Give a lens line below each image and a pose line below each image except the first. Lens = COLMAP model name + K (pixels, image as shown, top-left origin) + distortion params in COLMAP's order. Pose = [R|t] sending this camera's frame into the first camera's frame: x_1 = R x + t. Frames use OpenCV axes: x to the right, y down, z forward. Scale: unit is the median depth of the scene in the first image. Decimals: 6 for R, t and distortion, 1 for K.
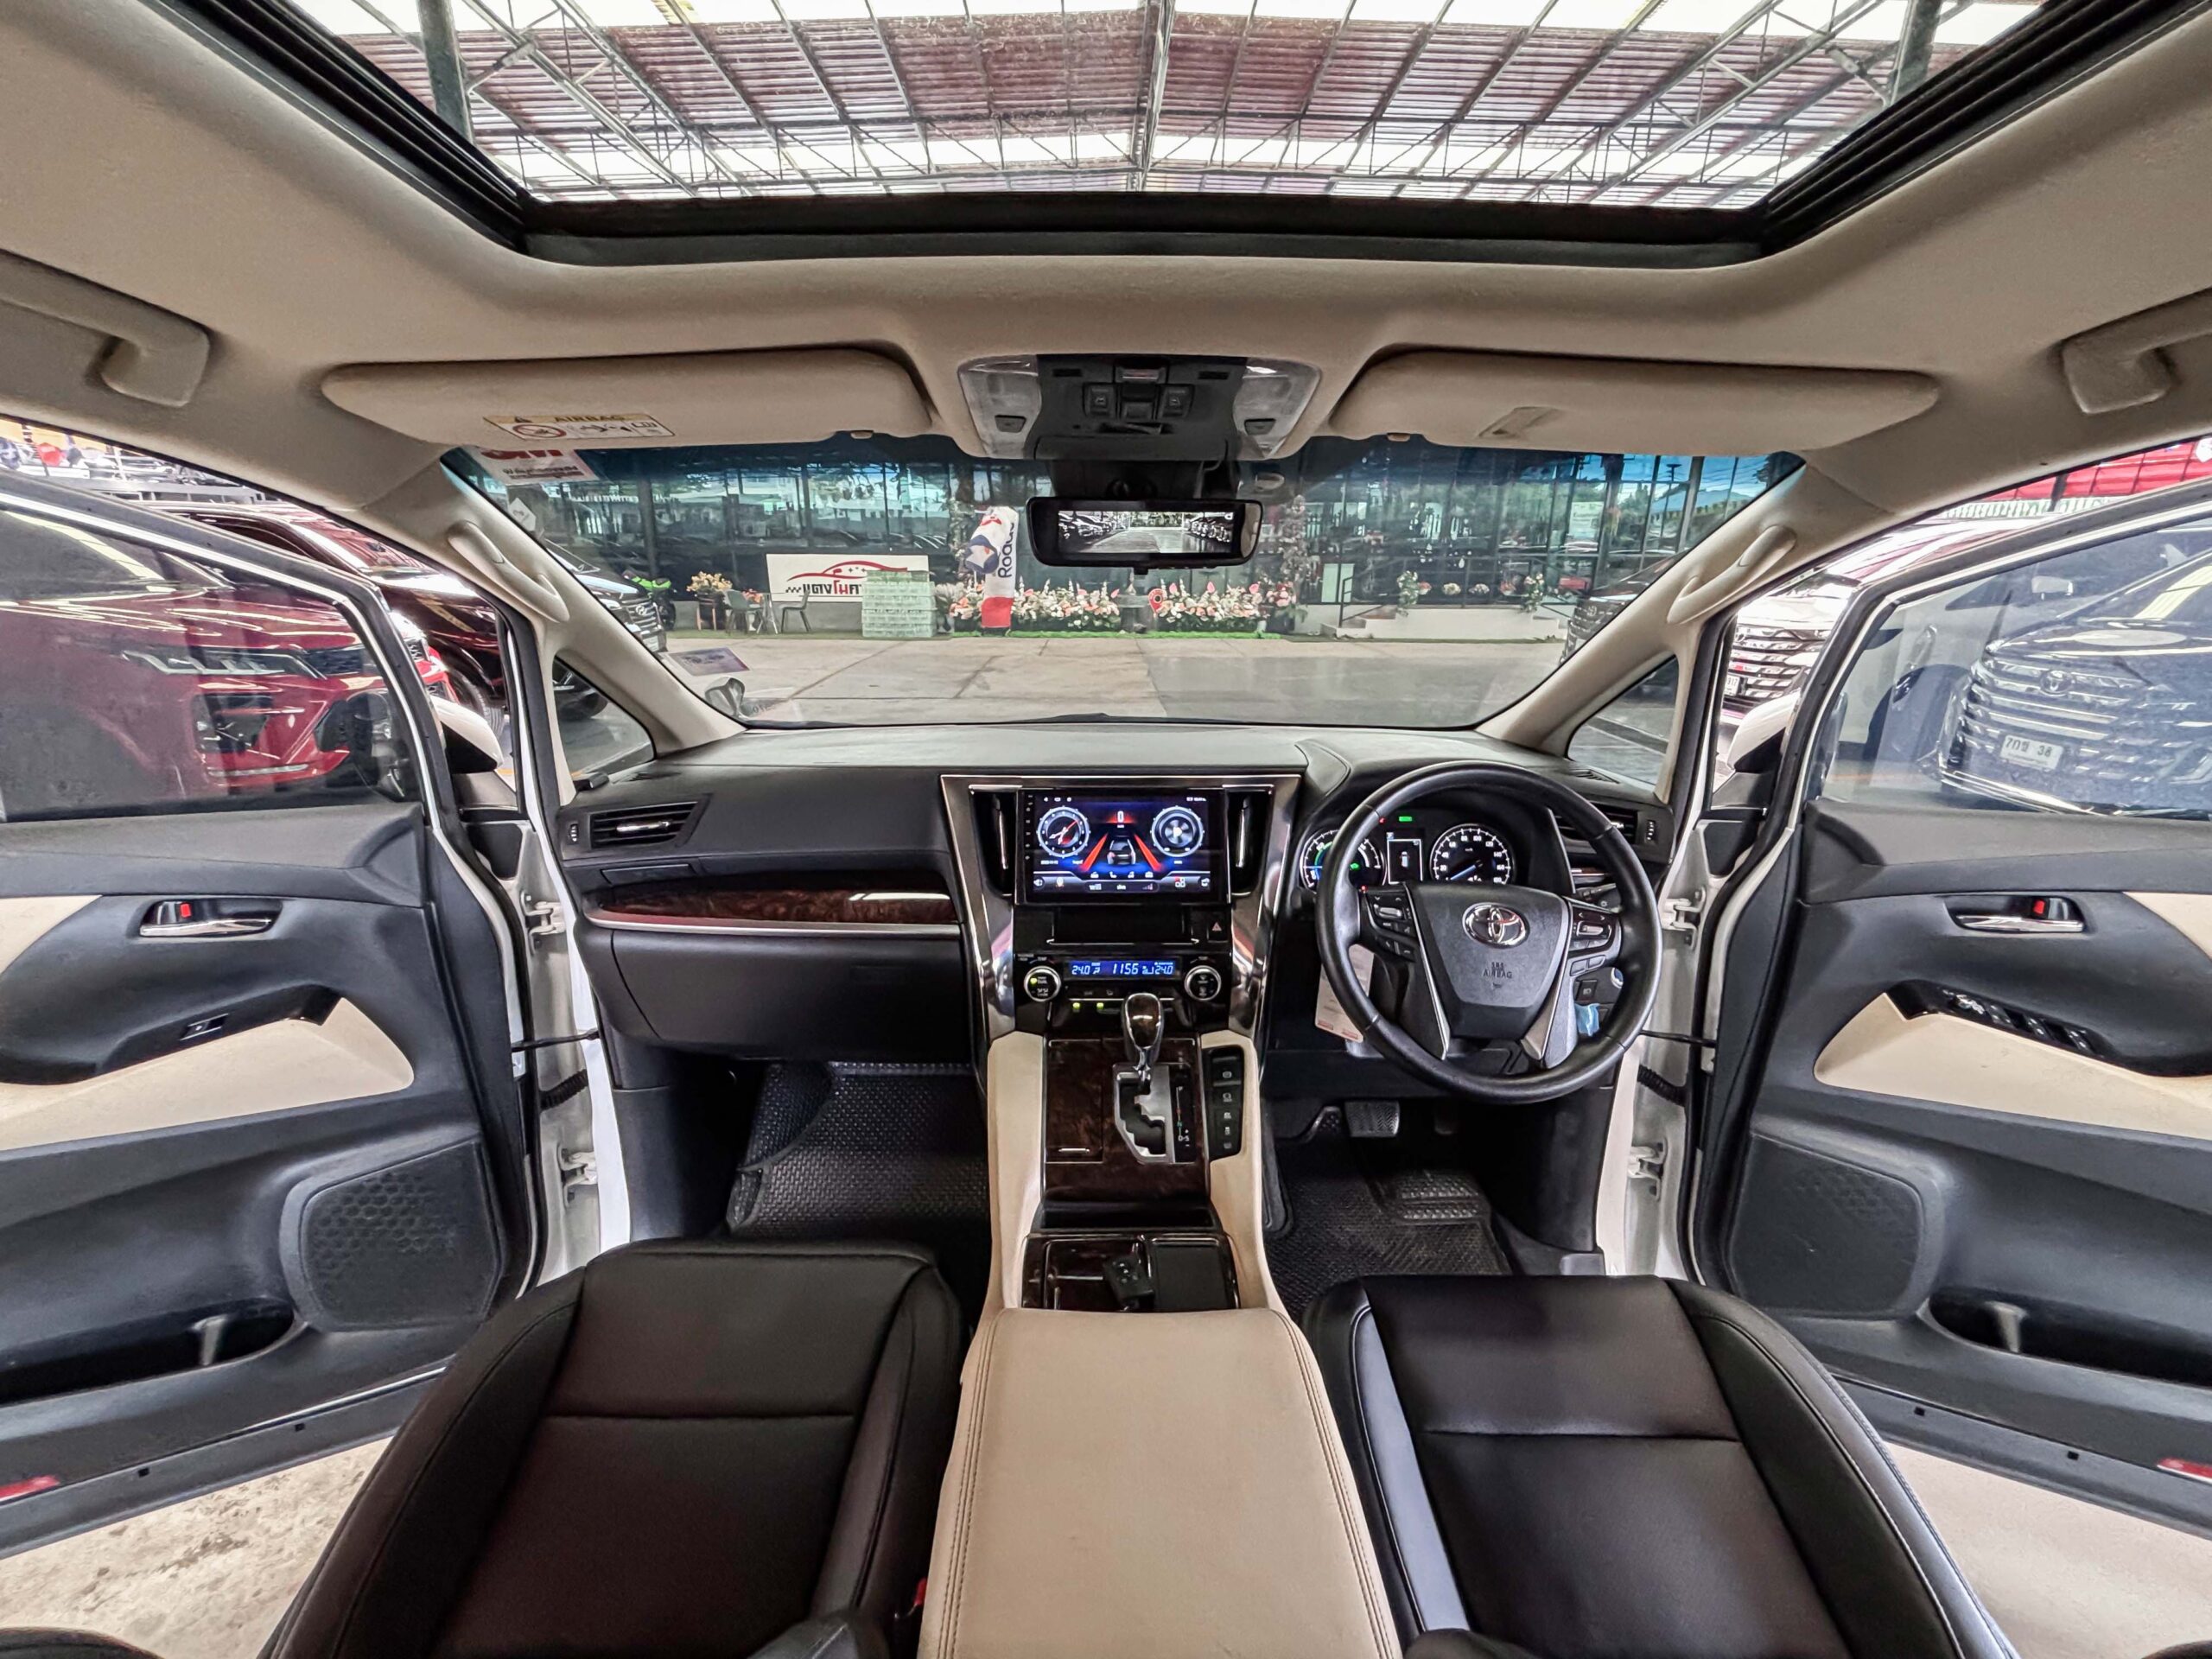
lens RADIAL K [[867.2, 0, 1112.8], [0, 867.2, 823.1], [0, 0, 1]] dist [0.017010, -0.000225]
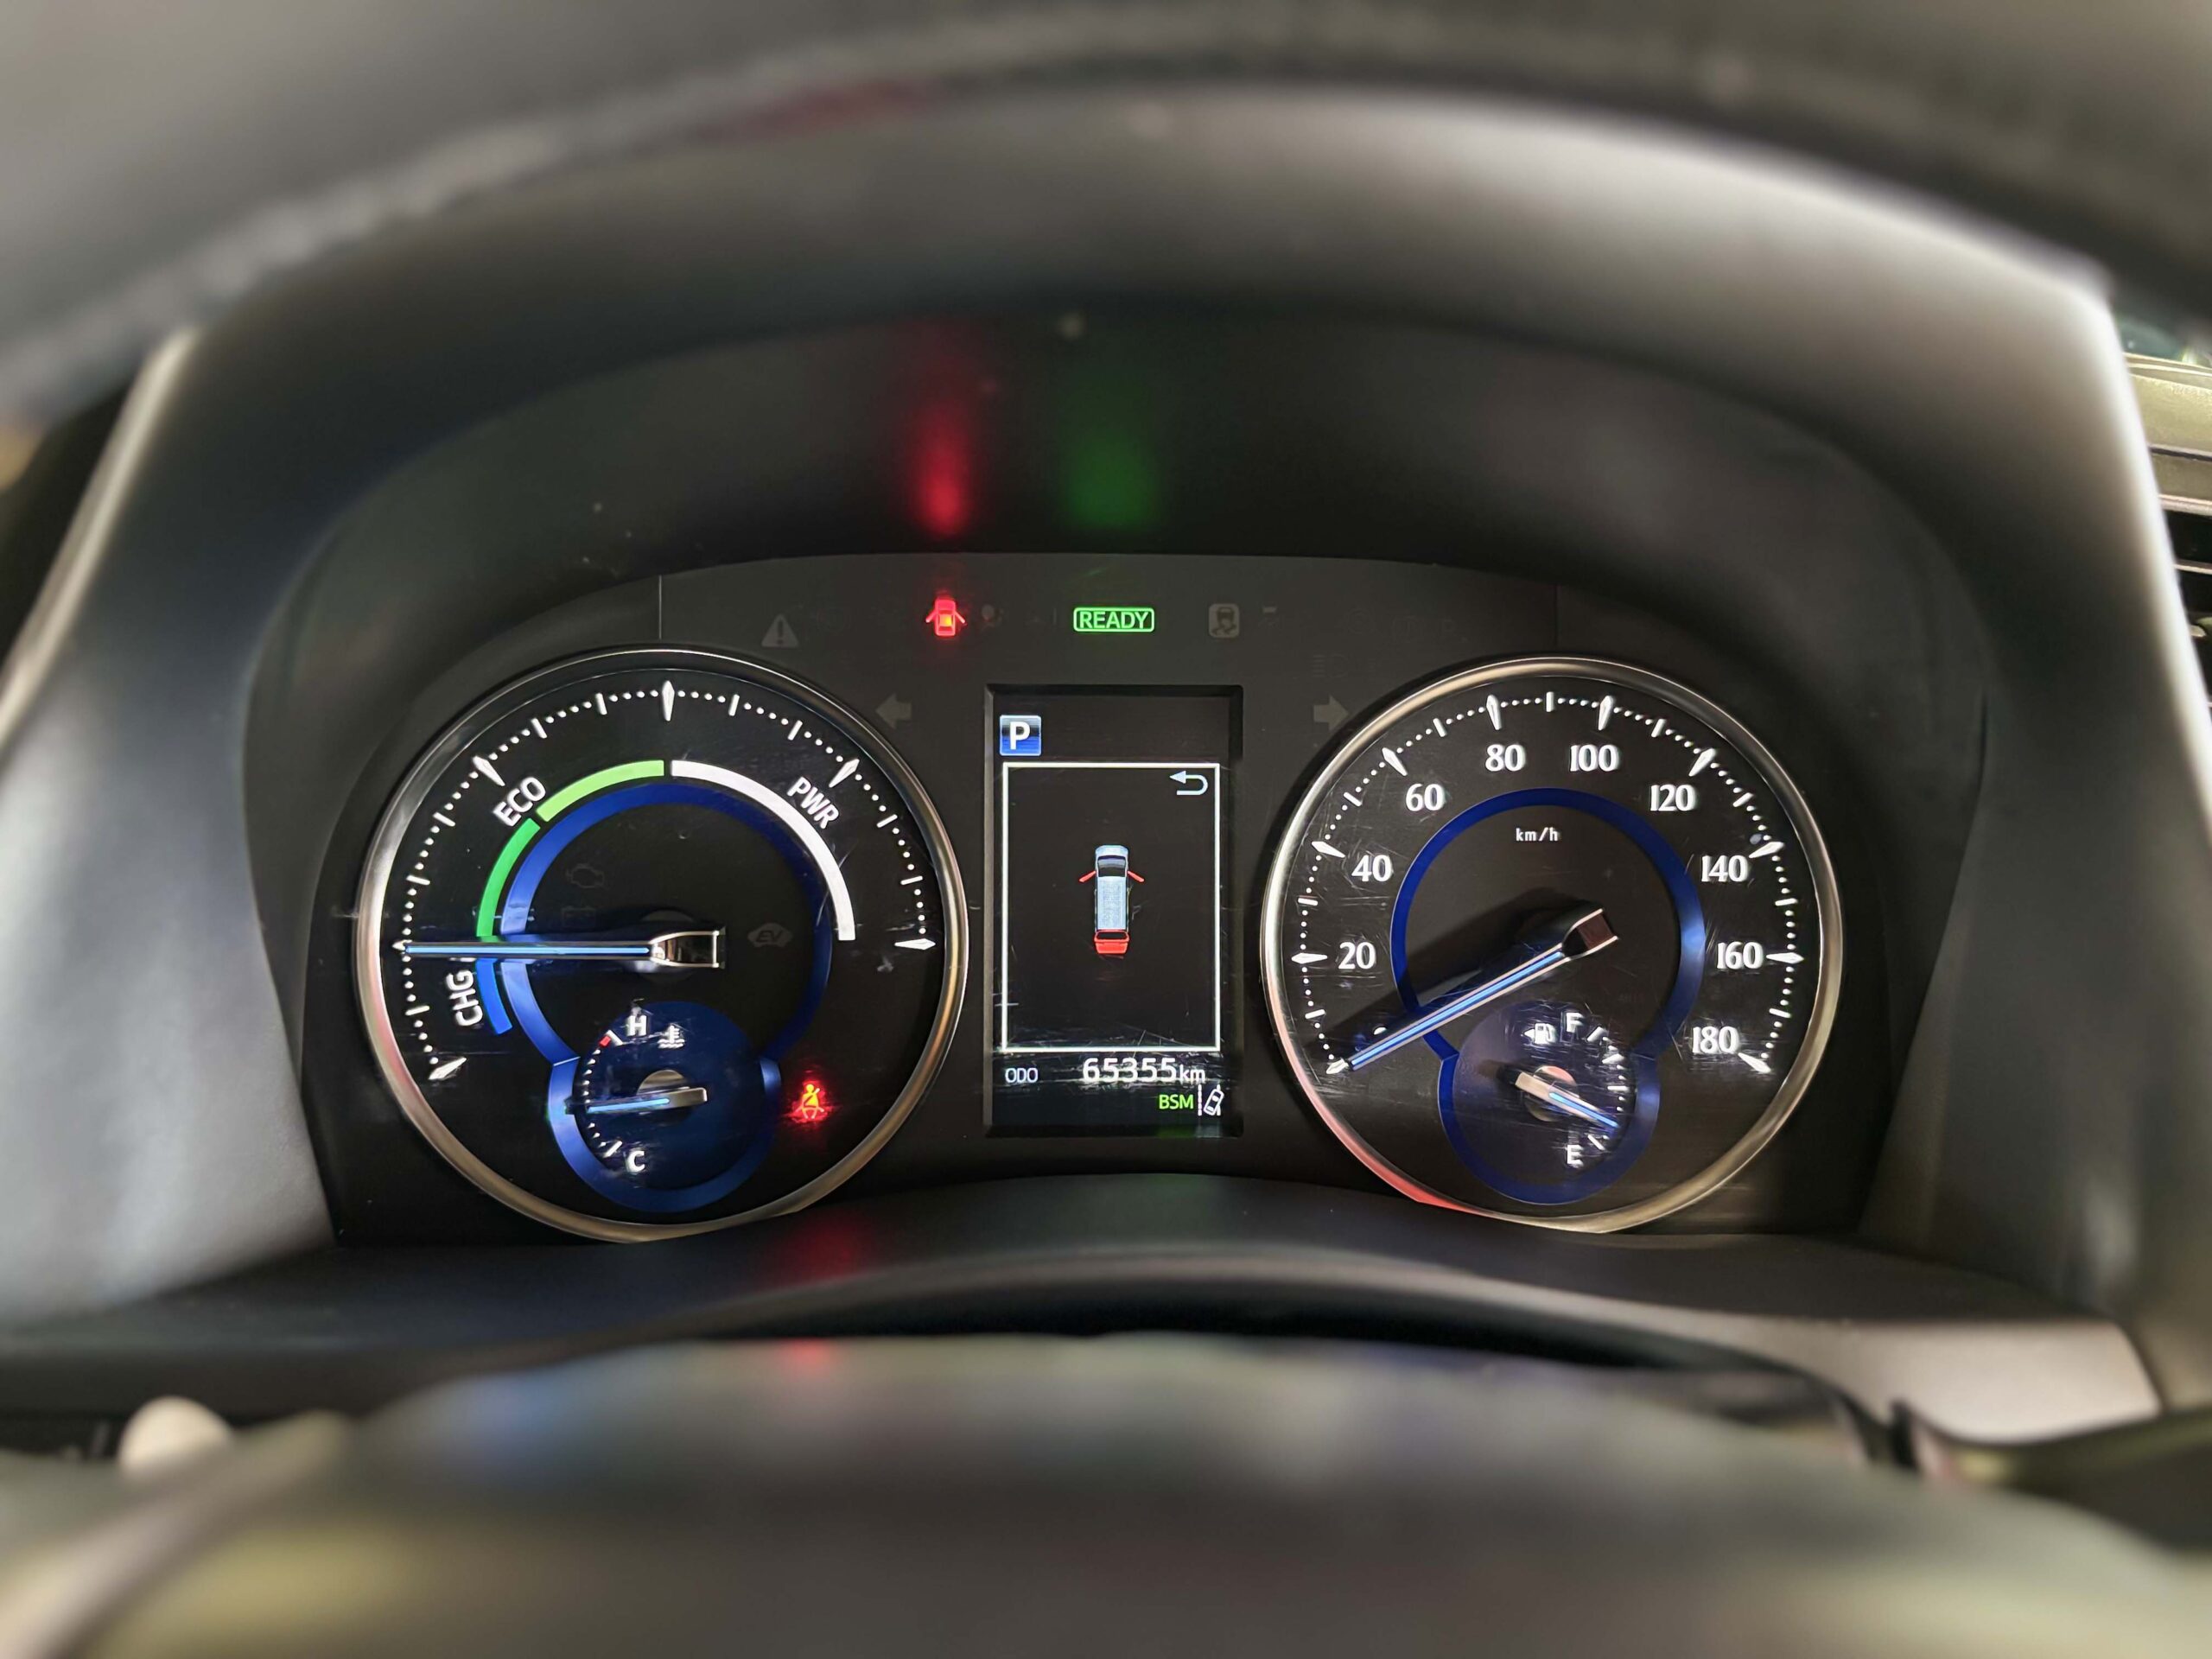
lens RADIAL K [[1540.1, 0, 1106.0], [0, 1540.1, 829.5], [0, 0, 1]] dist [0.000693, 0.000238]
pose [[0.999930, 0.011799, 0.001091, 0.349798], [-0.011850, 0.995526, 0.093744, 0.006105], [0.000020, -0.093751, 0.995596, 0.767316]]
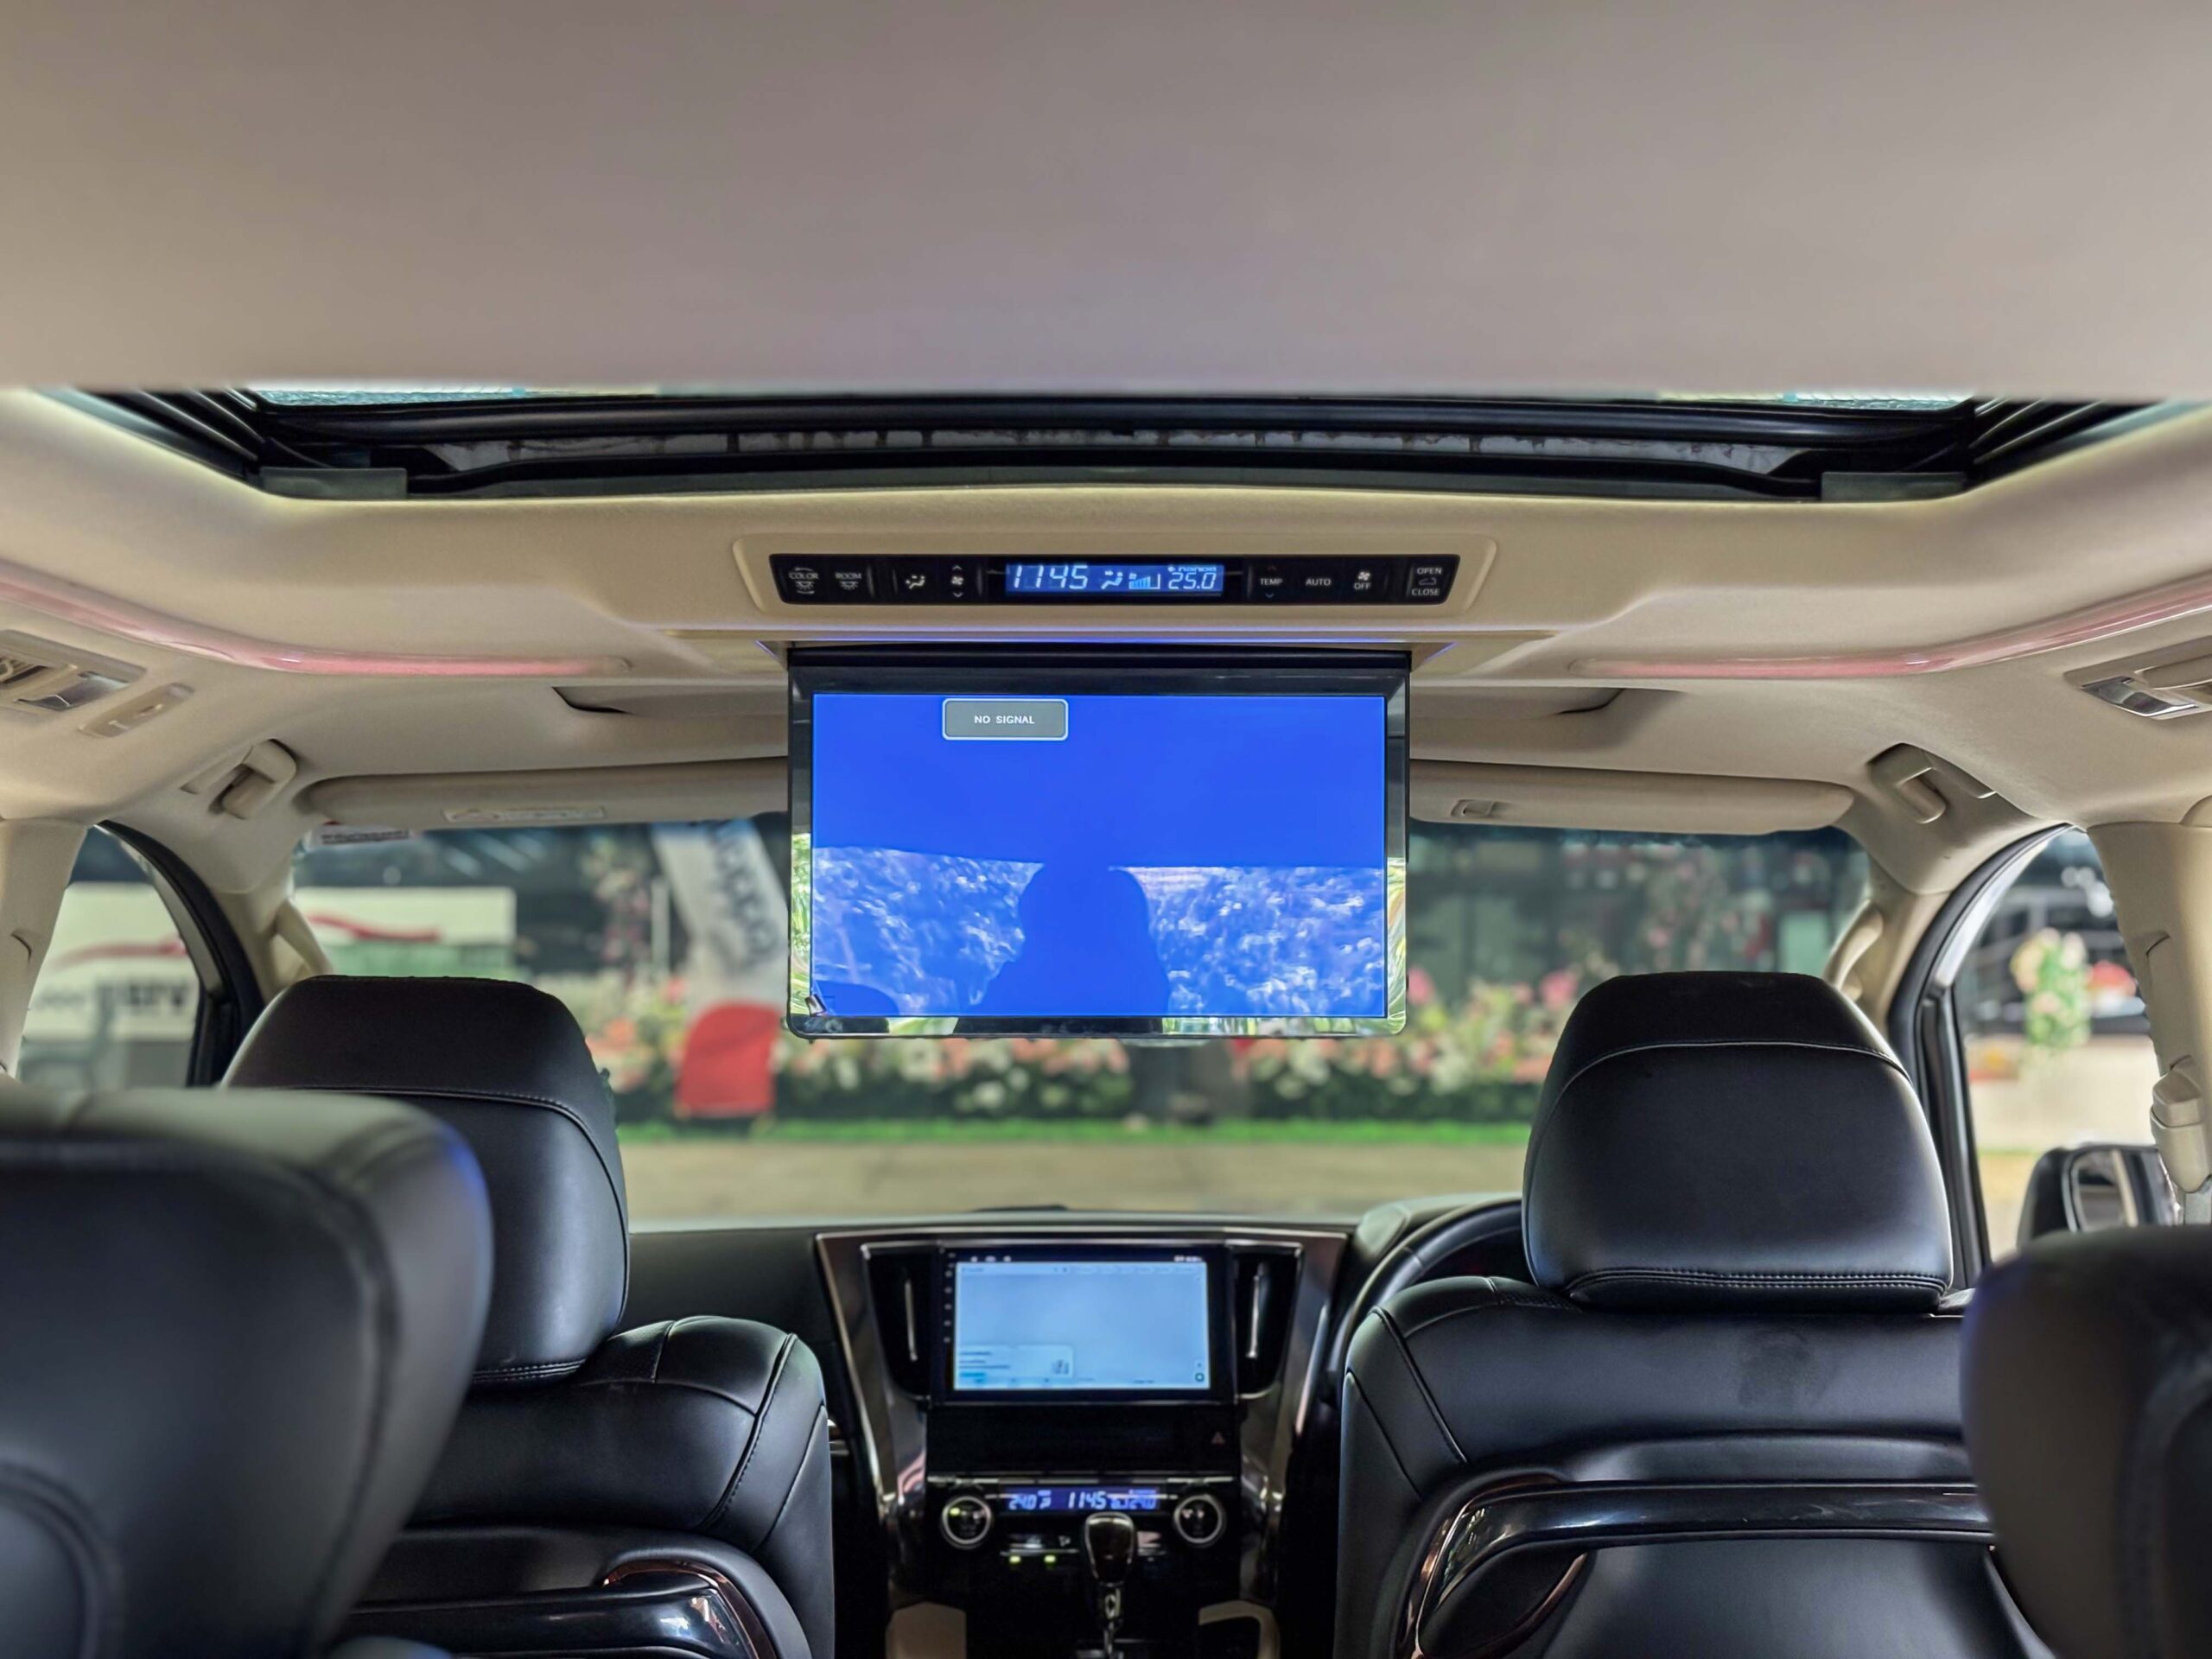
lens RADIAL K [[3271.3, 0, 1106.0], [0, 3271.3, 829.5], [0, 0, 1]] dist [0.151745, -0.149759]
pose [[0.999997, -0.001858, -0.001694, 0.032556], [0.001244, 0.951109, -0.308854, 0.434866], [0.002185, 0.308851, 0.951108, -1.536396]]
